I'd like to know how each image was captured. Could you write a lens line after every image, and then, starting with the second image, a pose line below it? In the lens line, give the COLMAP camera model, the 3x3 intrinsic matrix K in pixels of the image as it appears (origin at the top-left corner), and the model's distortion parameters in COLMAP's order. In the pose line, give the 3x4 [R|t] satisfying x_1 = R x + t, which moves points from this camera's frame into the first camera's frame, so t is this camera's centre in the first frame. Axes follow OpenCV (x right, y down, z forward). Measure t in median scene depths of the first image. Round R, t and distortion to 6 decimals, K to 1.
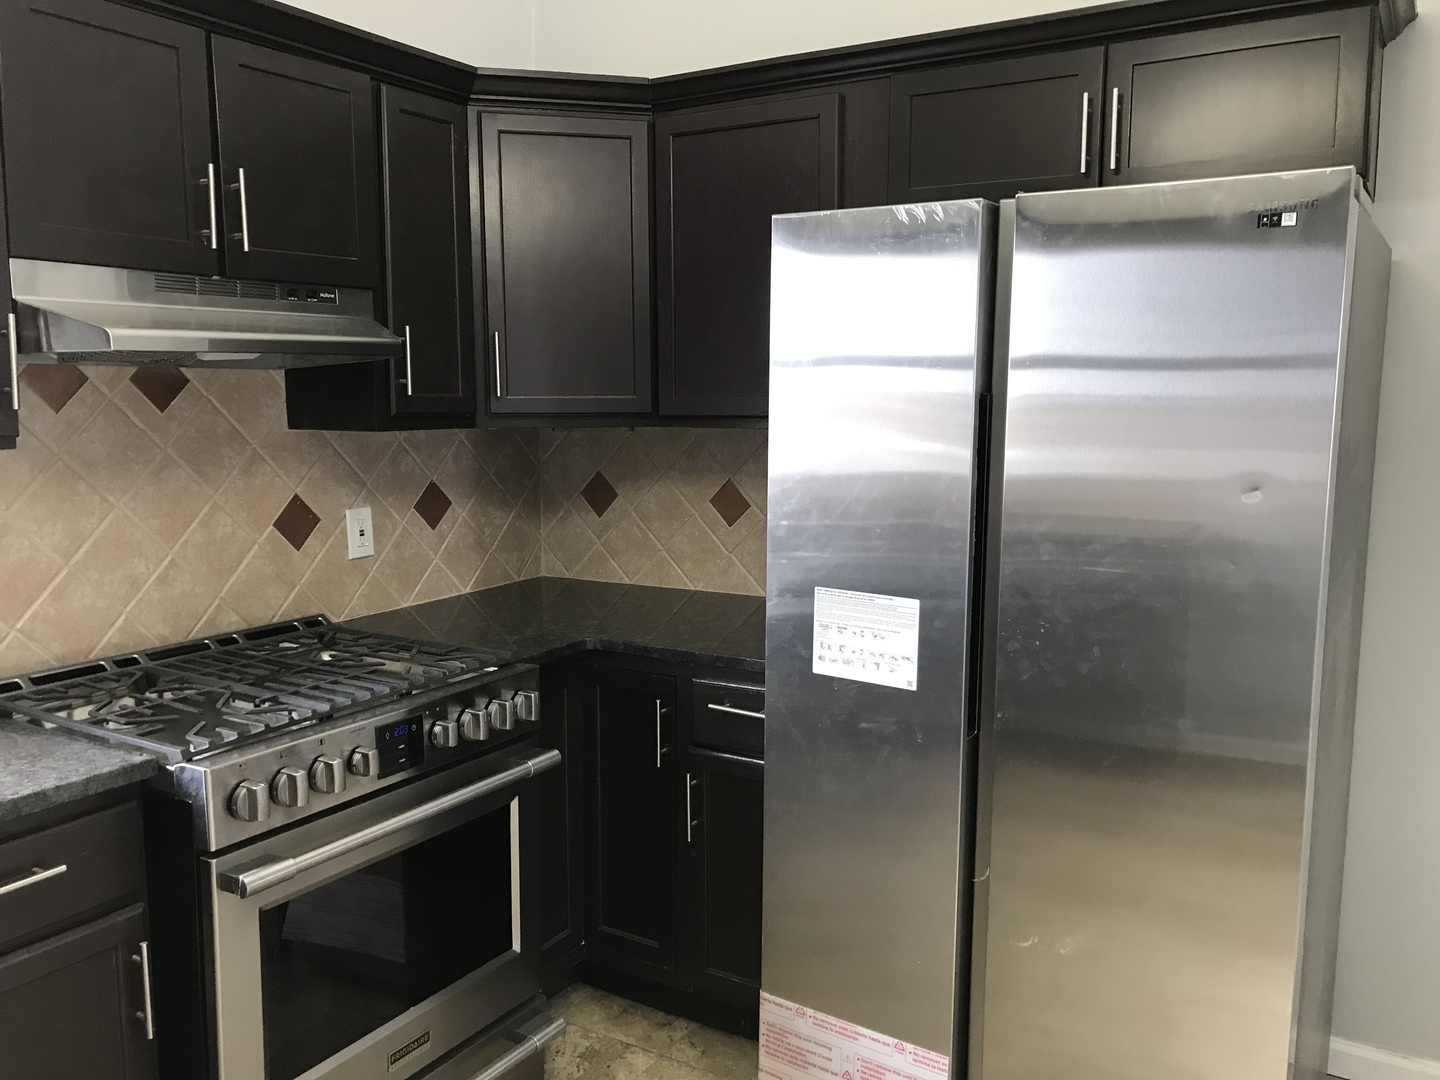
lens RADIAL K [[1157.4, 0, 720.0], [0, 1157.4, 540.0], [0, 0, 1]] dist [0.003646, -0.016294]
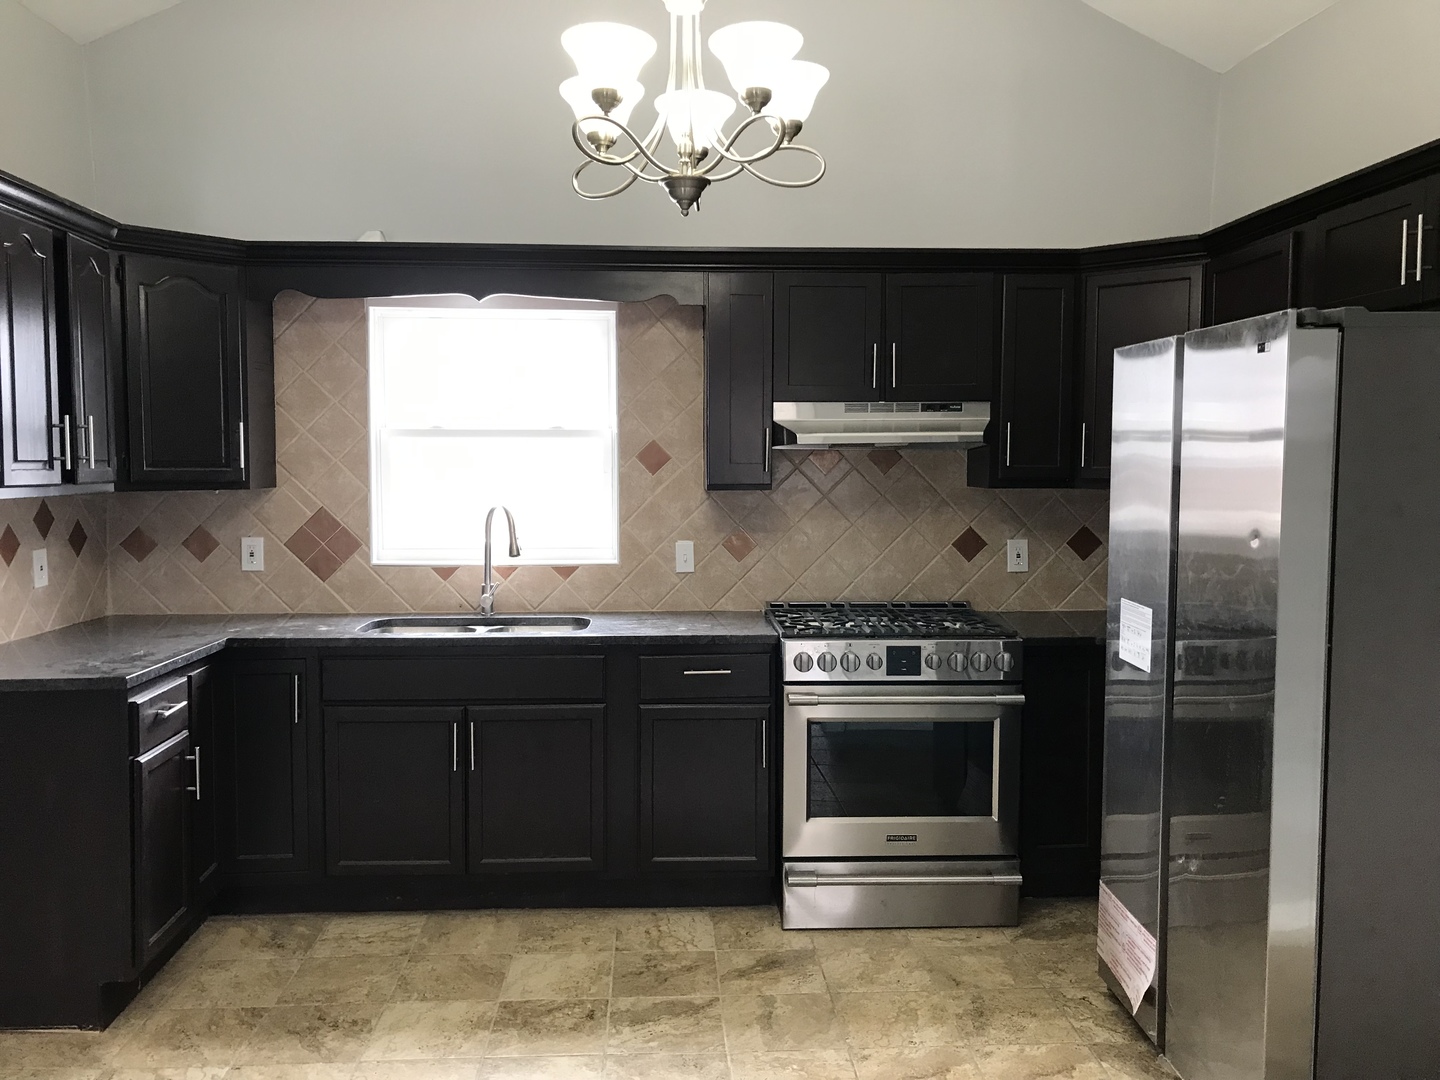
lens RADIAL K [[1157.4, 0, 720.0], [0, 1157.4, 540.0], [0, 0, 1]] dist [0.003646, -0.016294]
pose [[0.565388, 0.057287, -0.822834, 0.900693], [-0.107102, 0.994238, -0.004372, 0.027336], [0.817842, 0.090599, 0.568266, -0.232146]]
